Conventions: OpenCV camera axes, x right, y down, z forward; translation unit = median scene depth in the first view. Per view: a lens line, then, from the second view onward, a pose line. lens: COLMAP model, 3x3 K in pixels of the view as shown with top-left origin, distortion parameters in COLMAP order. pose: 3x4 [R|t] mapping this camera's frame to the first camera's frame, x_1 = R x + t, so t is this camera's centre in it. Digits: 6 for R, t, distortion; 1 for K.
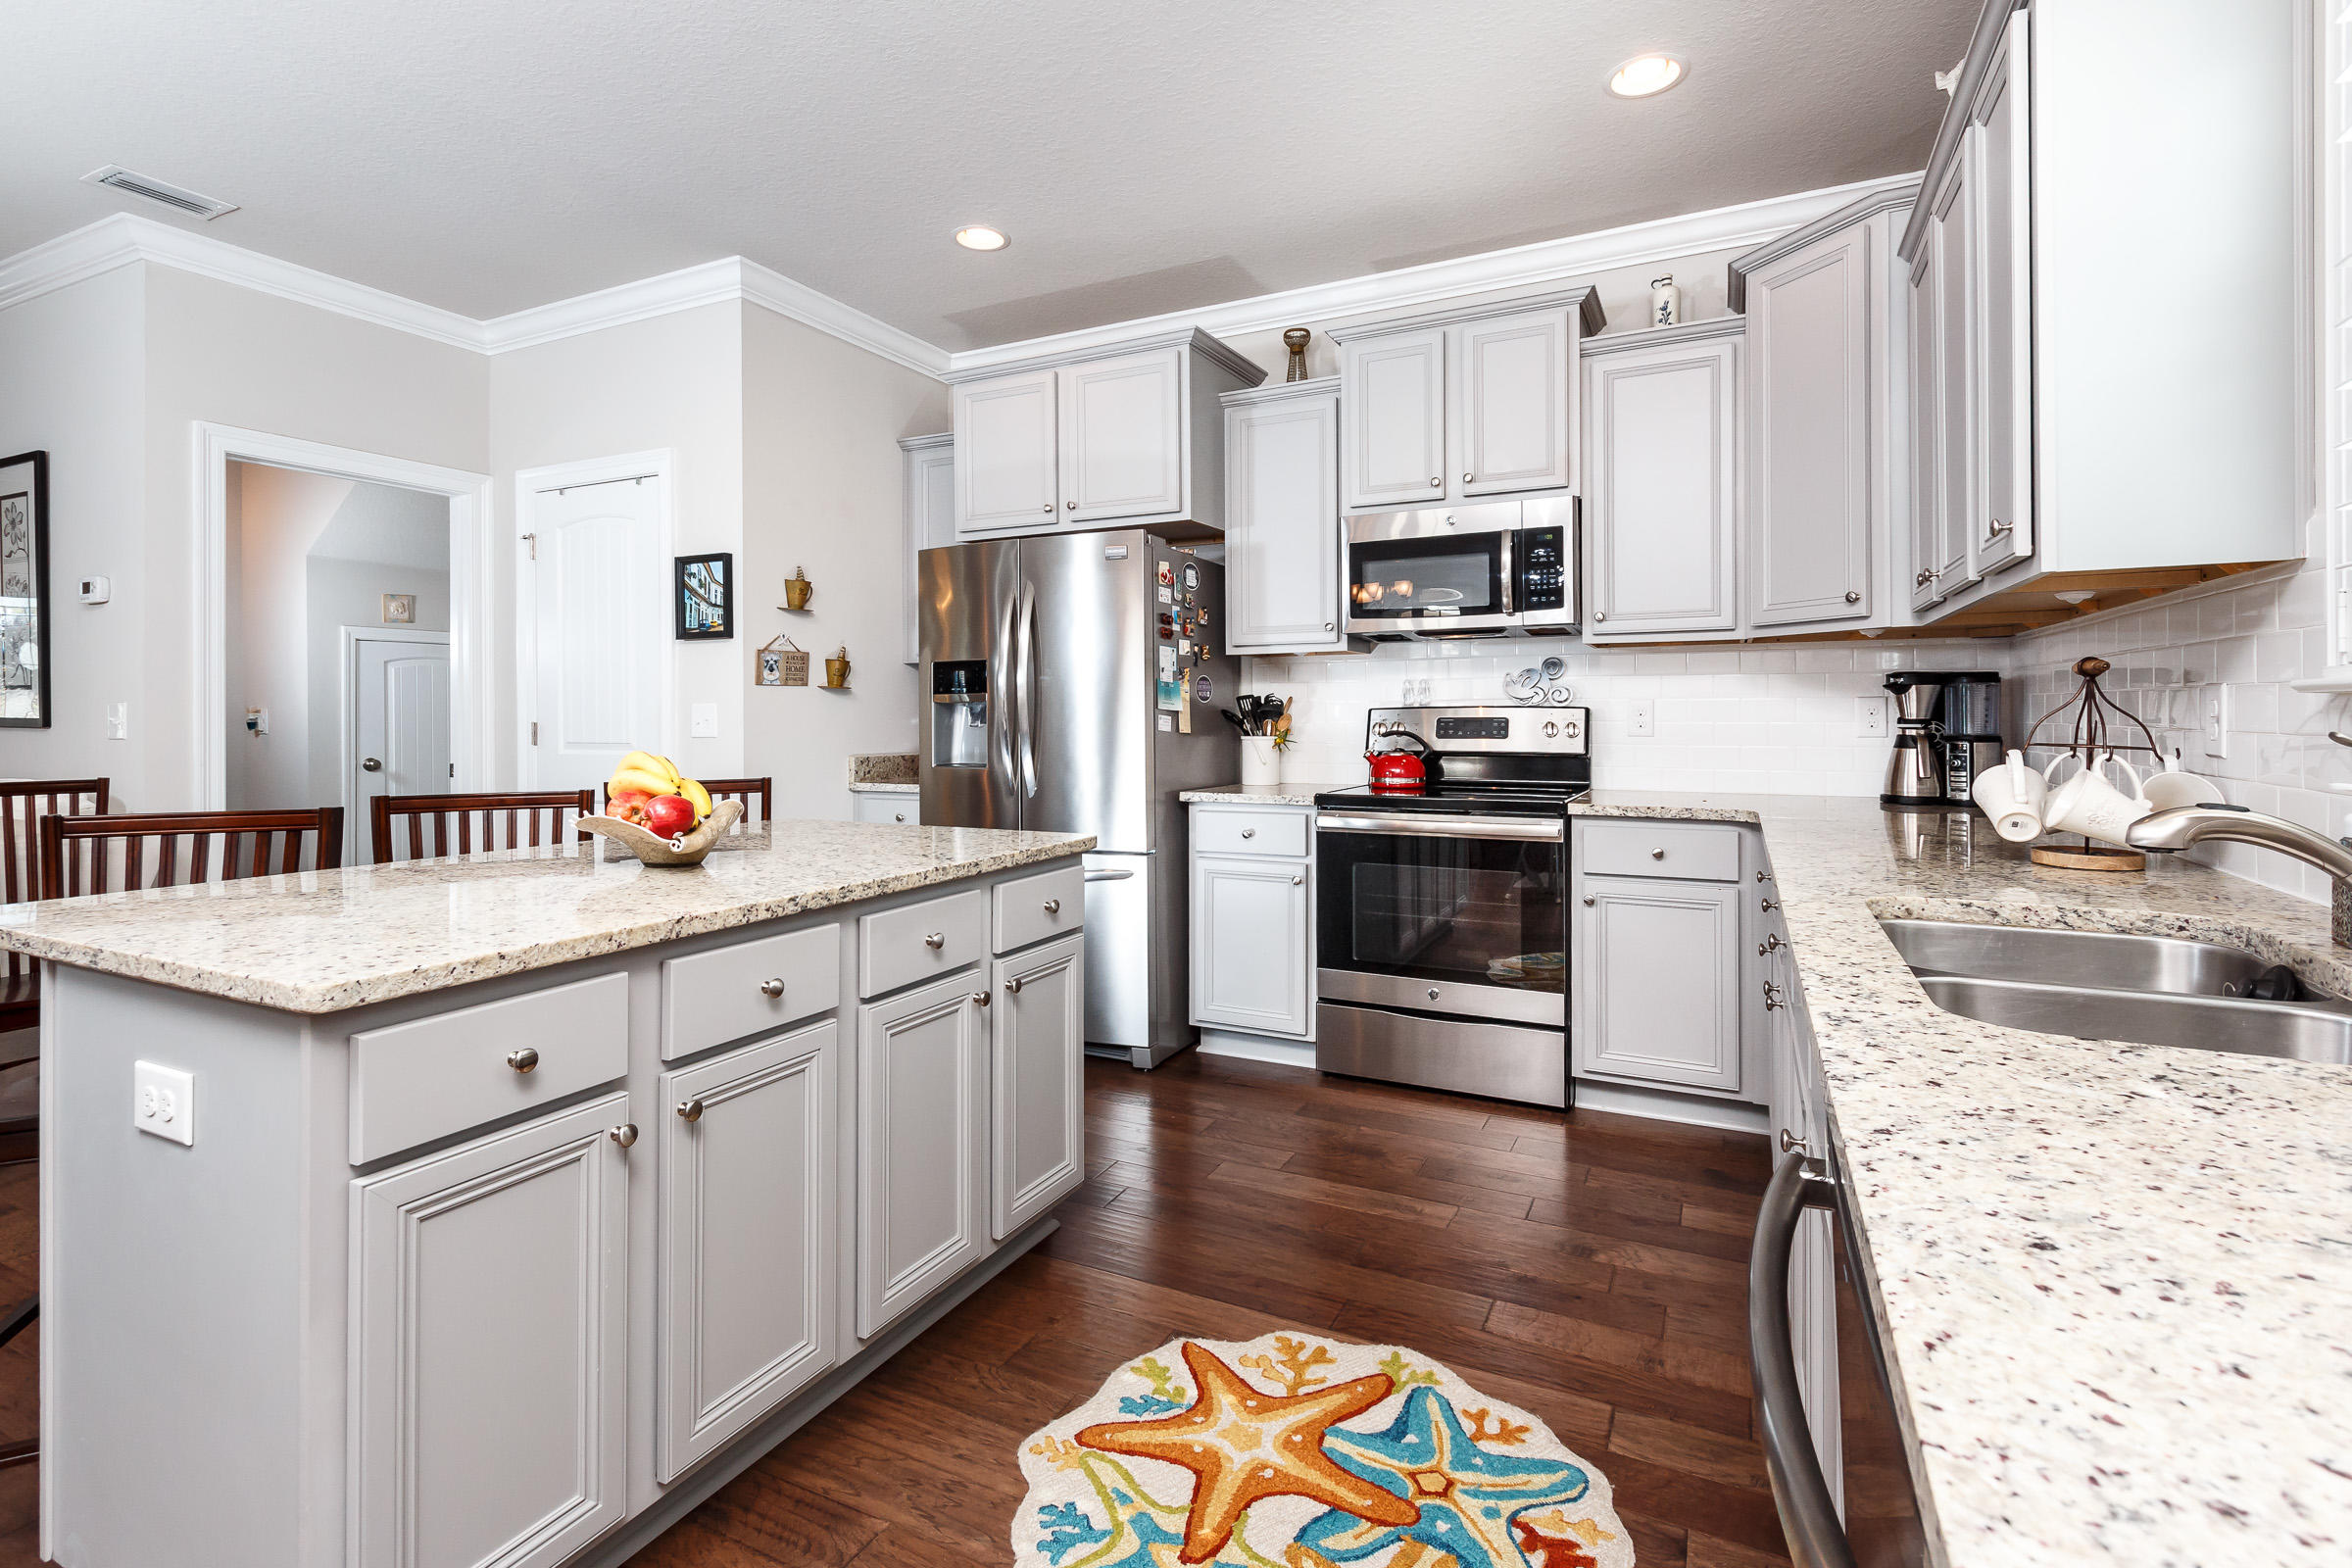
lens RADIAL K [[1118.9, 0, 1150.8], [0, 1118.9, 716.1], [0, 0, 1]] dist [0.013821, -0.001302]
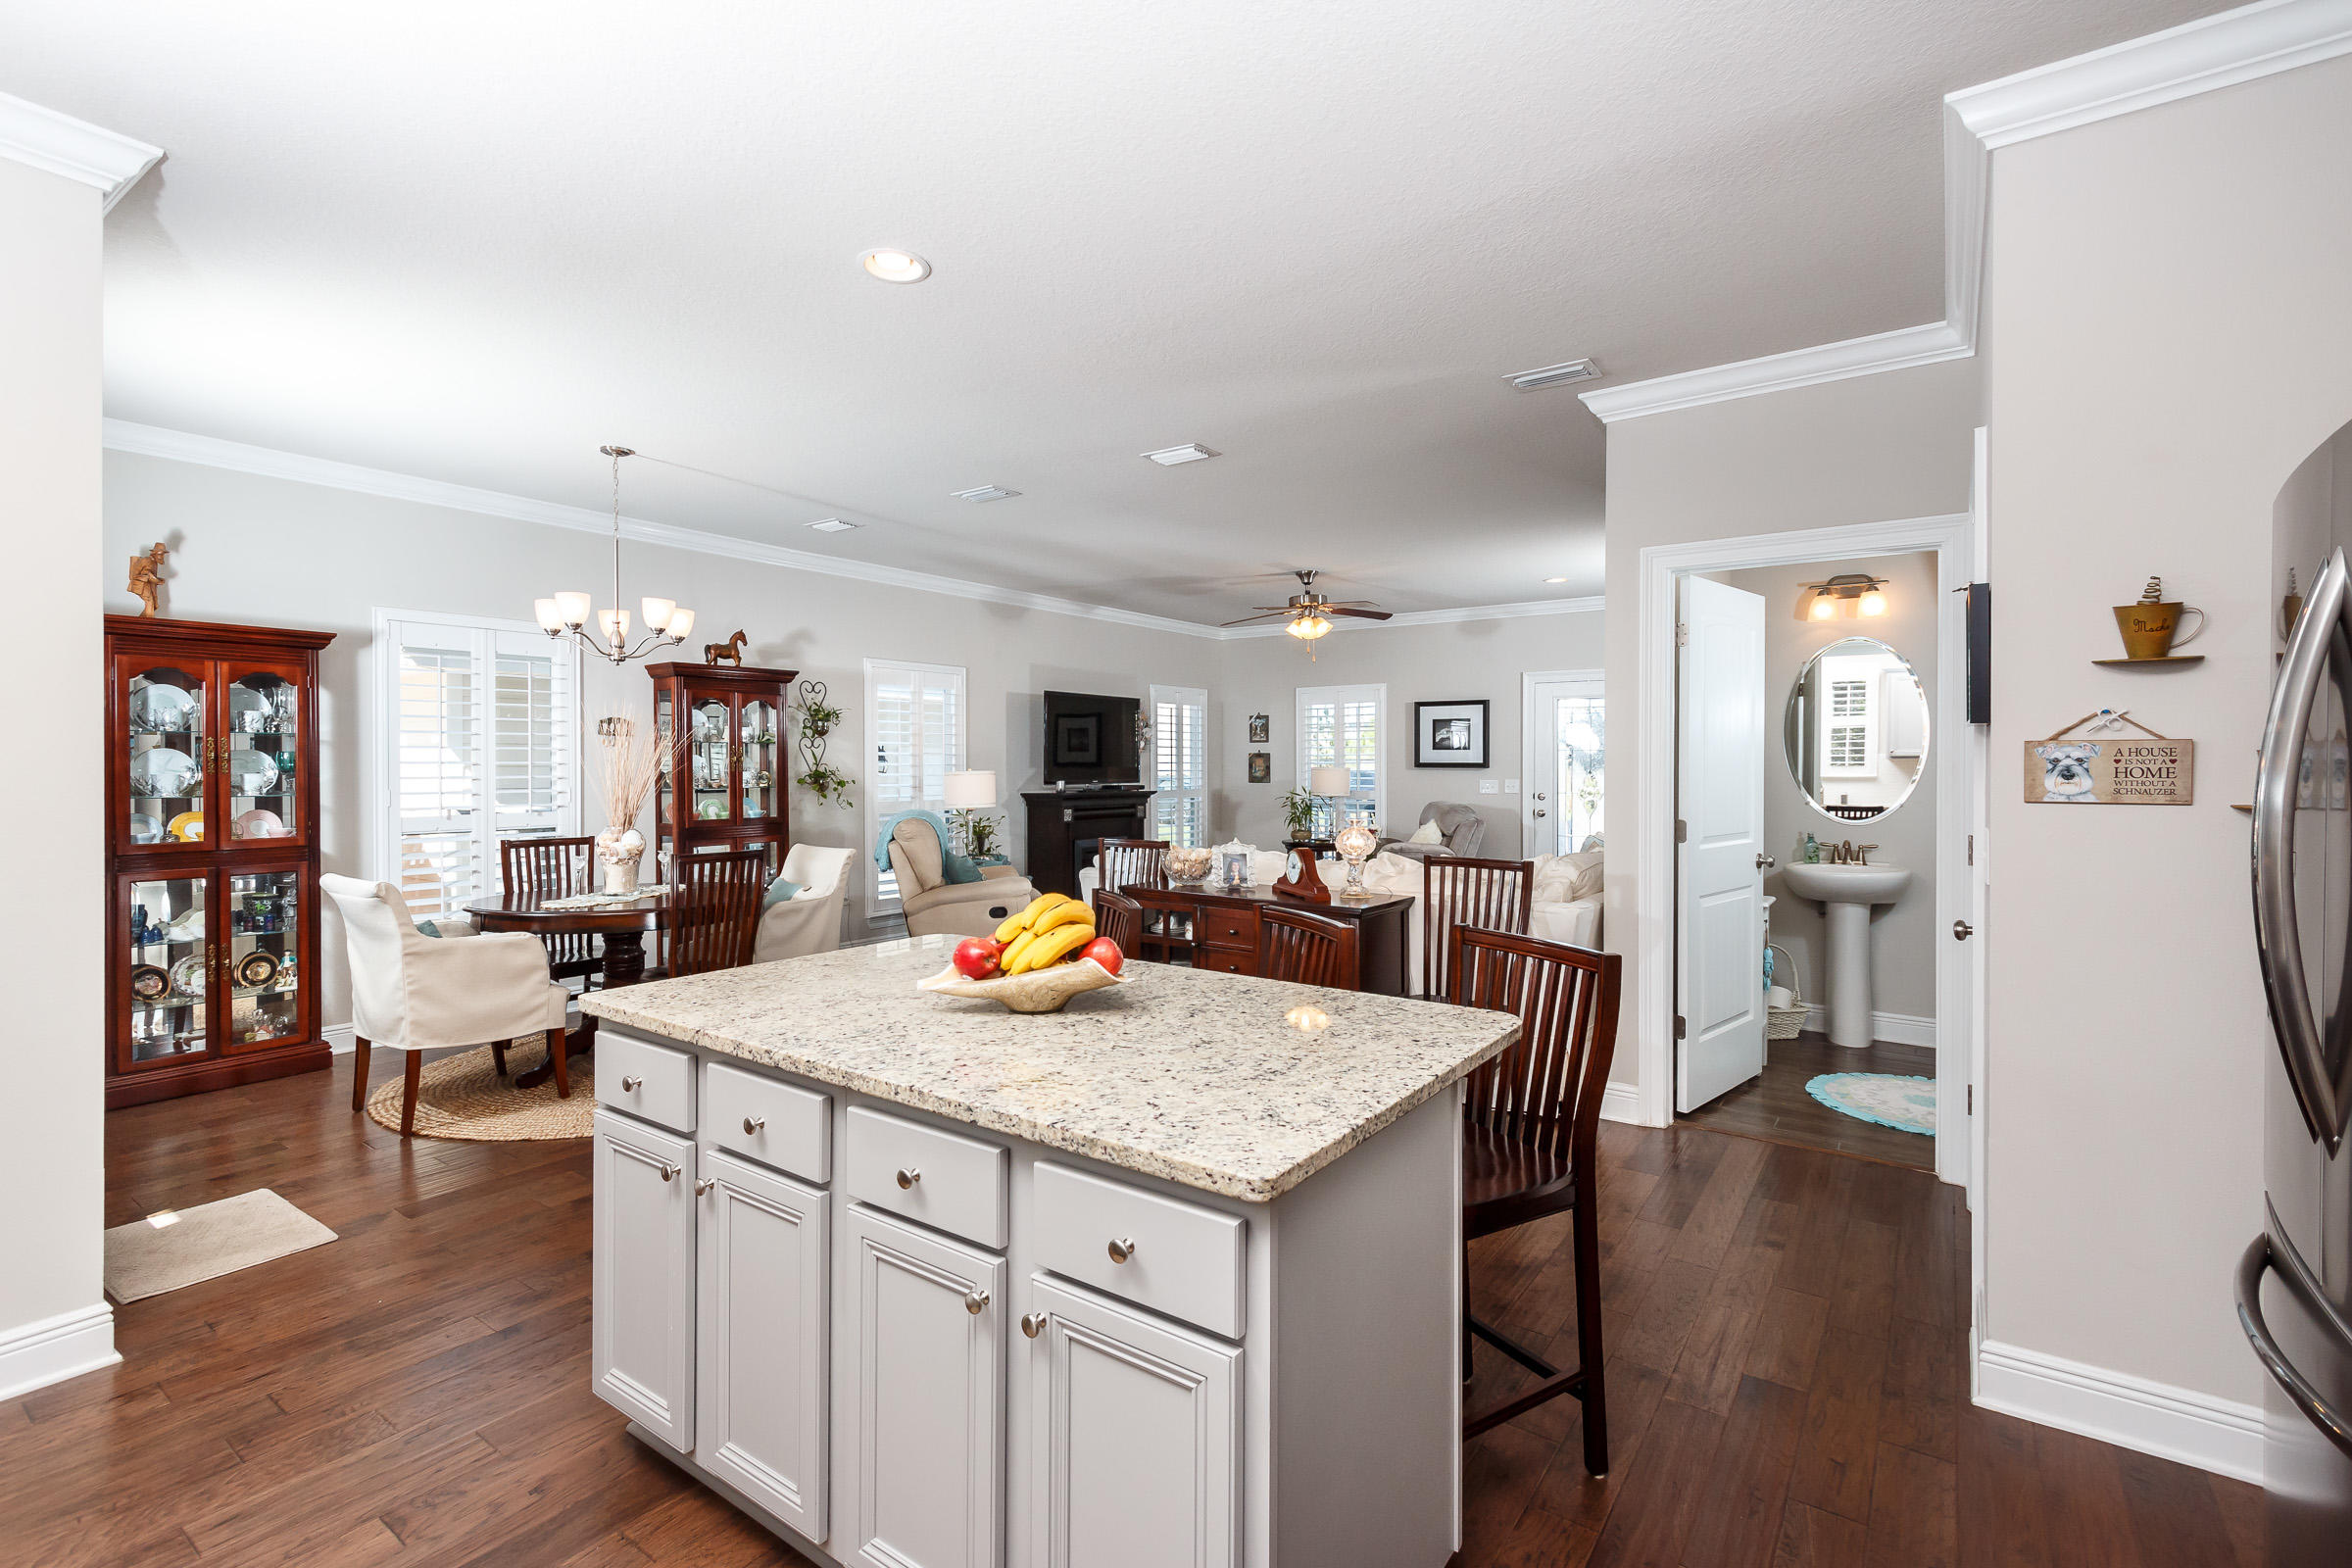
lens RADIAL K [[1083.0, 0, 1179.4], [0, 1083.0, 766.7], [0, 0, 1]] dist [0.008961, -0.003297]
pose [[-0.143771, 0.010447, -0.989556, 0.342231], [-0.005864, 0.999918, 0.011408, -0.064202], [0.989594, 0.007443, -0.143698, 0.825312]]
